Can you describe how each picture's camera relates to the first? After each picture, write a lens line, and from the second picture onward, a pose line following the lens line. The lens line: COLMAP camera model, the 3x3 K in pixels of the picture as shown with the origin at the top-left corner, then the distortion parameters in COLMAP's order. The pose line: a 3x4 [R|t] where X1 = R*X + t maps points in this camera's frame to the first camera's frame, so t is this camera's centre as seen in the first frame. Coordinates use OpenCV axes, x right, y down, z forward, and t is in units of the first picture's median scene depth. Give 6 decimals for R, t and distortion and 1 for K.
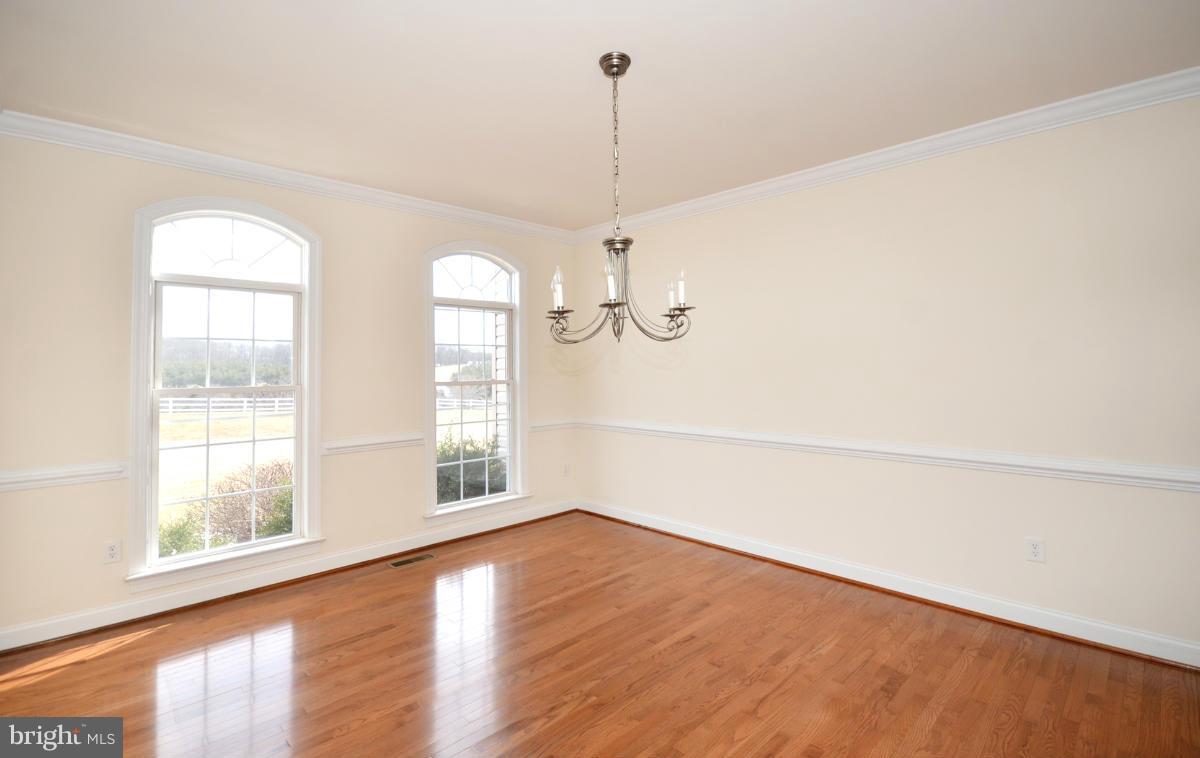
lens RADIAL K [[557.9, 0, 599.6], [0, 557.9, 340.3], [0, 0, 1]] dist [0.001314, 0.000310]
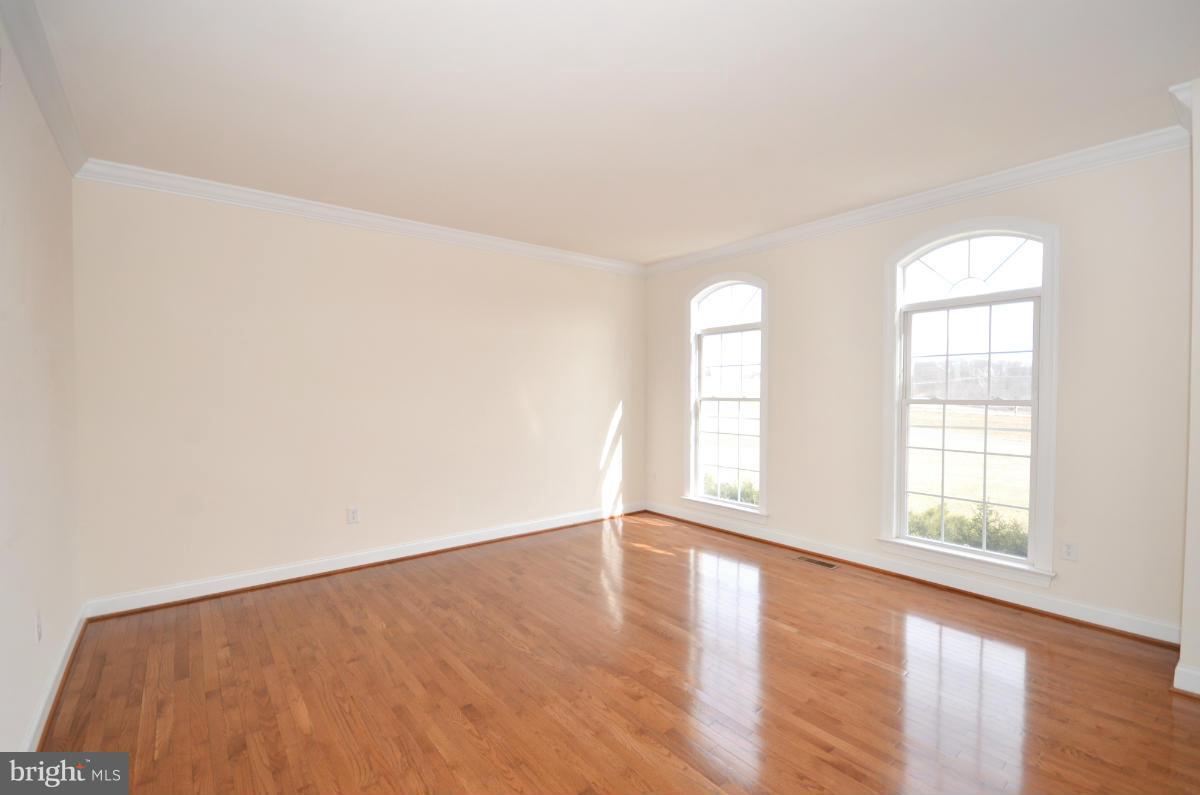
lens RADIAL K [[528.2, 0, 600.0], [0, 528.2, 397.5], [0, 0, 1]] dist [-0.001753, 0.000250]
pose [[-0.124648, 0.026296, -0.991853, 0.458909], [0.058762, 0.998090, 0.019077, 0.020966], [0.990459, -0.055905, -0.125955, 0.470294]]
